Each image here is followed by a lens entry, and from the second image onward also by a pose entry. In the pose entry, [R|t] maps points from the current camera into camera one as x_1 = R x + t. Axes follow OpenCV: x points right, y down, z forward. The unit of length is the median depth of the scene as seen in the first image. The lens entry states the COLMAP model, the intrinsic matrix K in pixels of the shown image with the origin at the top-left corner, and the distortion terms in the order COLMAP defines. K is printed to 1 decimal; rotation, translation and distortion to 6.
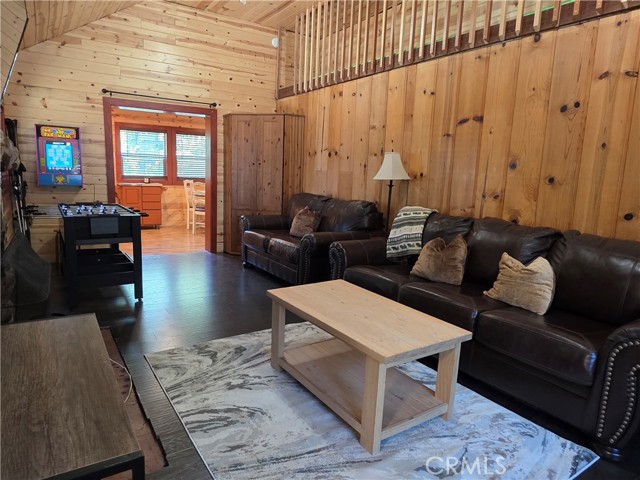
lens RADIAL K [[418.4, 0, 318.9], [0, 418.4, 238.8], [0, 0, 1]] dist [0.004422, 0.000749]
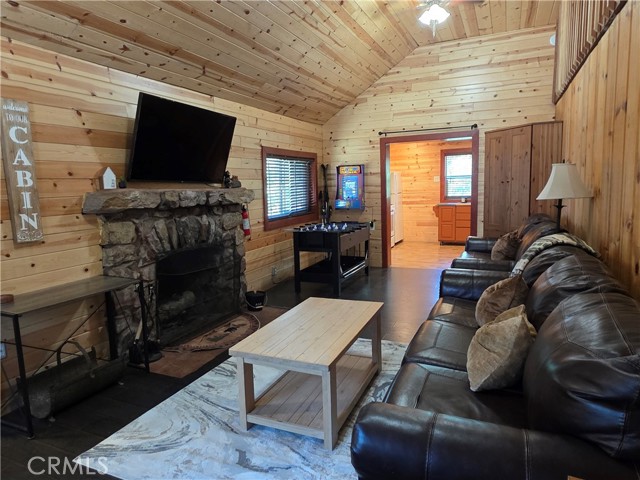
lens RADIAL K [[418.4, 0, 316.3], [0, 418.4, 240.1], [0, 0, 1]] dist [0.004422, 0.000749]
pose [[0.538075, 0.055191, -0.841088, 0.458824], [-0.082463, 0.996514, 0.012635, -0.030698], [0.838854, 0.062560, 0.540750, 0.169681]]
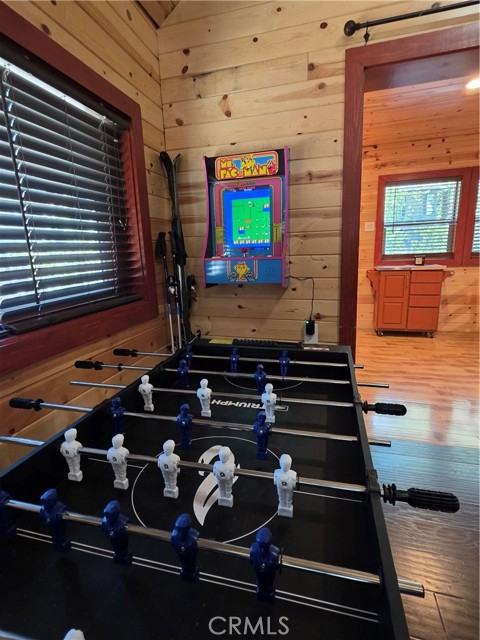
lens RADIAL K [[328.1, 0, 238.3], [0, 328.1, 321.9], [0, 0, 1]] dist [0.005253, 0.001378]
pose [[0.659083, 0.096689, -0.745829, -0.326442], [-0.059489, 0.995296, 0.076460, -0.106344], [0.749714, -0.006025, 0.661735, 0.714925]]
